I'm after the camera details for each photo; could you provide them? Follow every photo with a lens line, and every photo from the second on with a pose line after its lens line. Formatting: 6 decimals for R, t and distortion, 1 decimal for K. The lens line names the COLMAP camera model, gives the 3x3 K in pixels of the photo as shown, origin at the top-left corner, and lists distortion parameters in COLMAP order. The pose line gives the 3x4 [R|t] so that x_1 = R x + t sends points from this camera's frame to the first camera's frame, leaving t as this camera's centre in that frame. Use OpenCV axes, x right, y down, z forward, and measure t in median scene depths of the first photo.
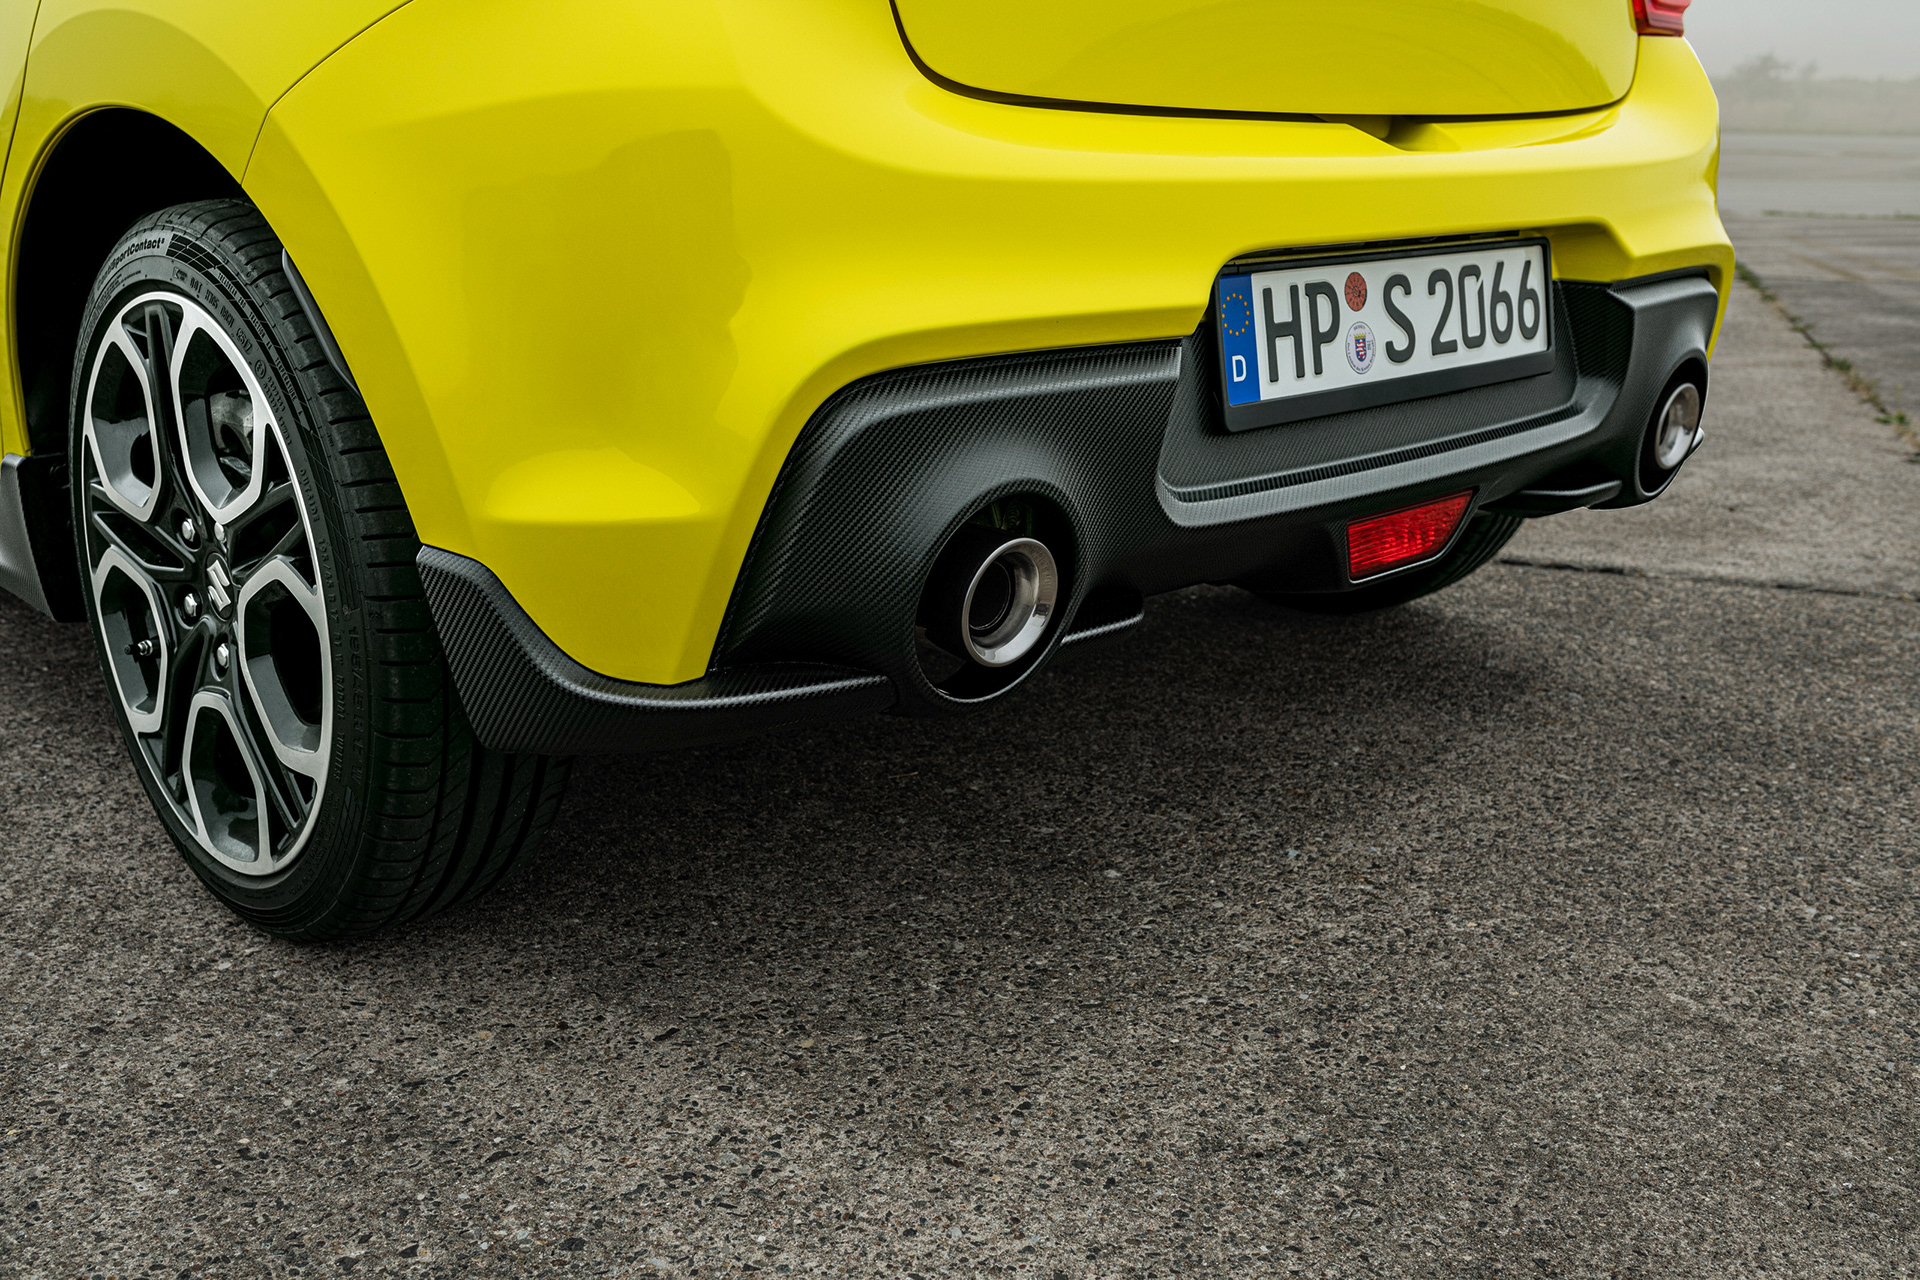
lens RADIAL K [[1909.0, 0, 958.4], [0, 1909.0, 638.6], [0, 0, 1]] dist [-0.026295, 0.000000]
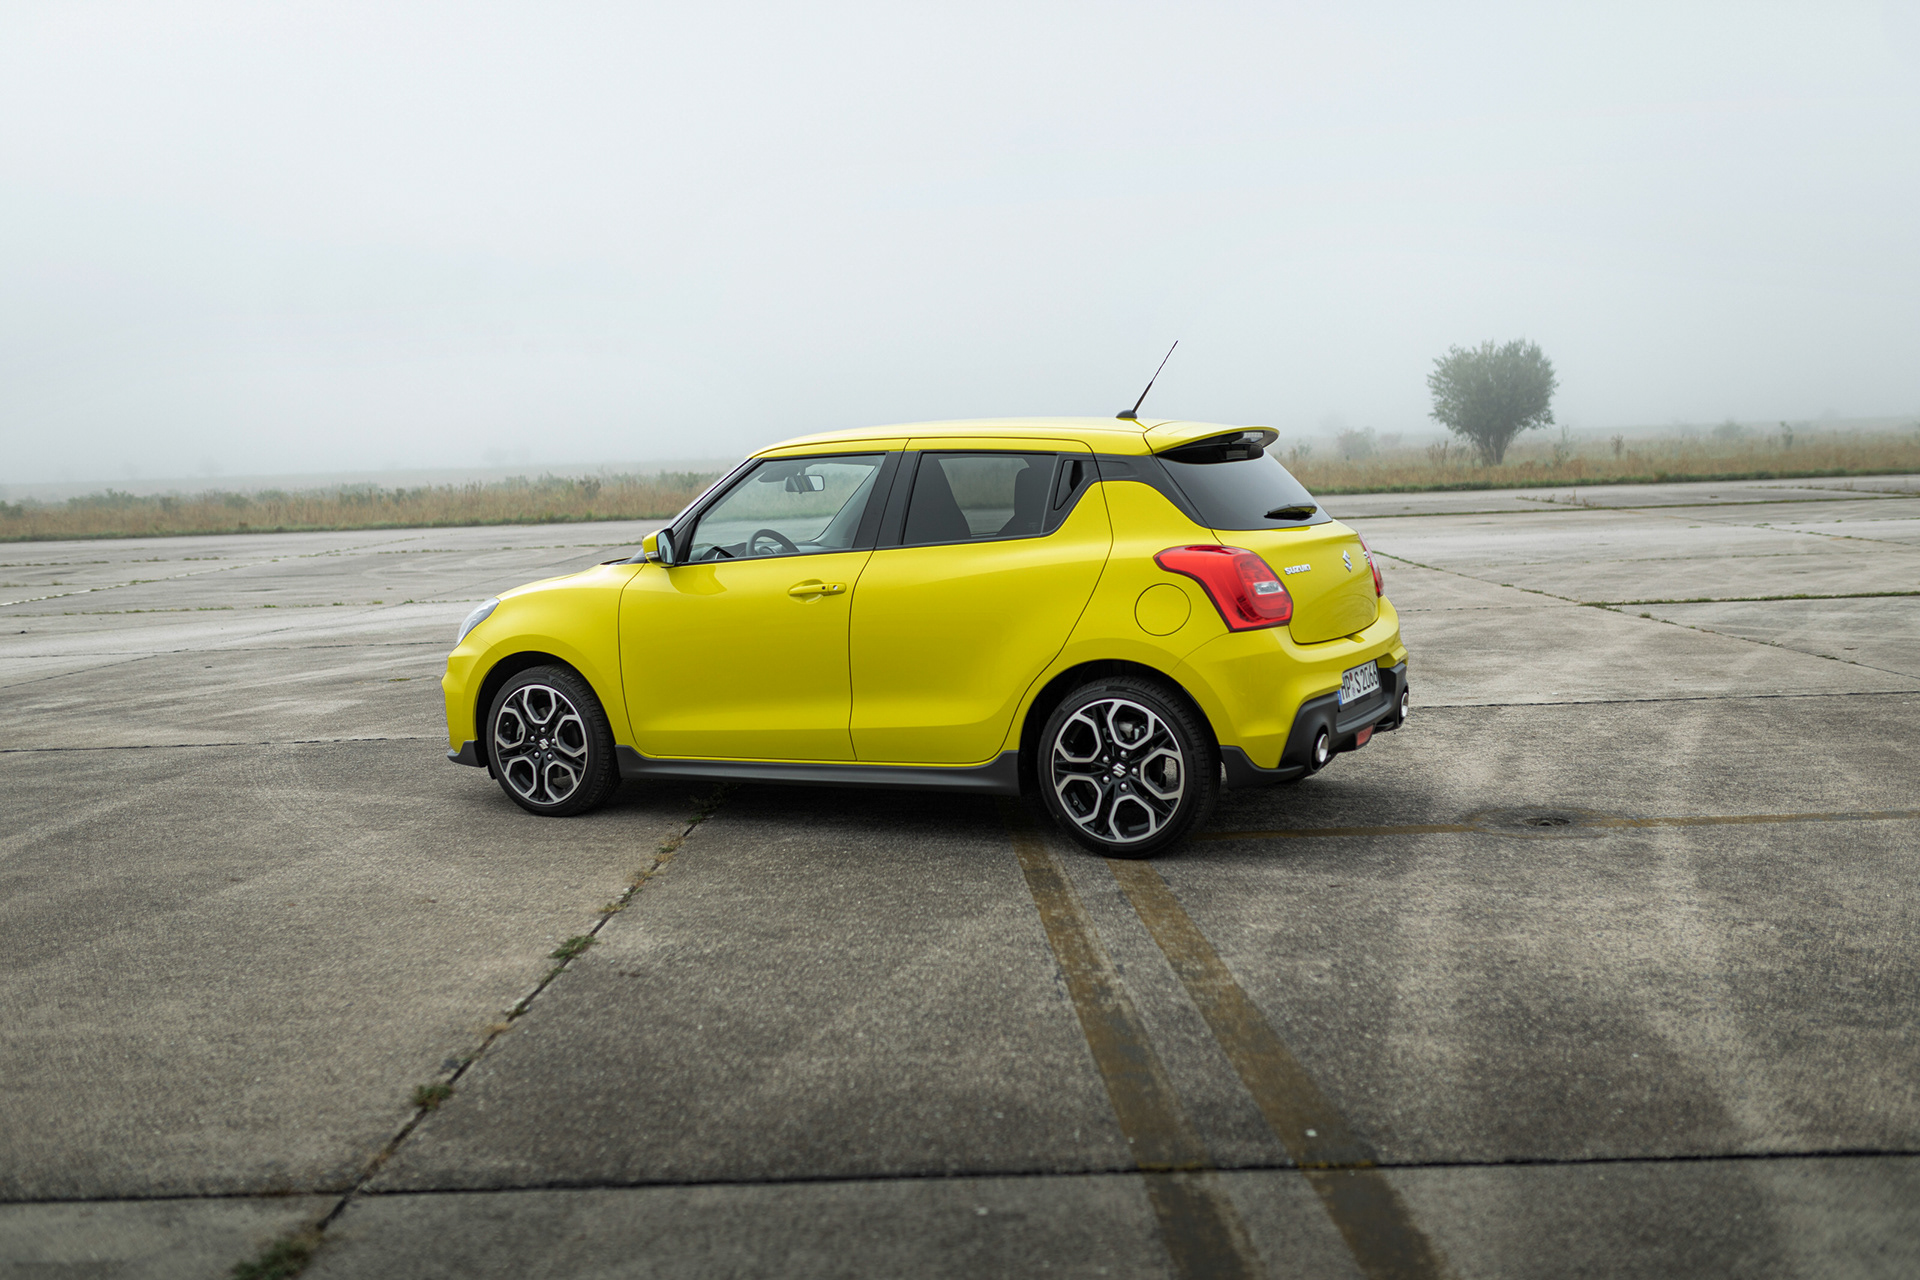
lens RADIAL K [[1909.0, 0, 959.8], [0, 1909.0, 641.2], [0, 0, 1]] dist [-0.026295, 0.000000]
pose [[0.953325, -0.074158, 0.292698, -1.639921], [0.126890, 0.978014, -0.165493, 0.288976], [-0.273990, 0.194909, 0.941775, -2.433588]]
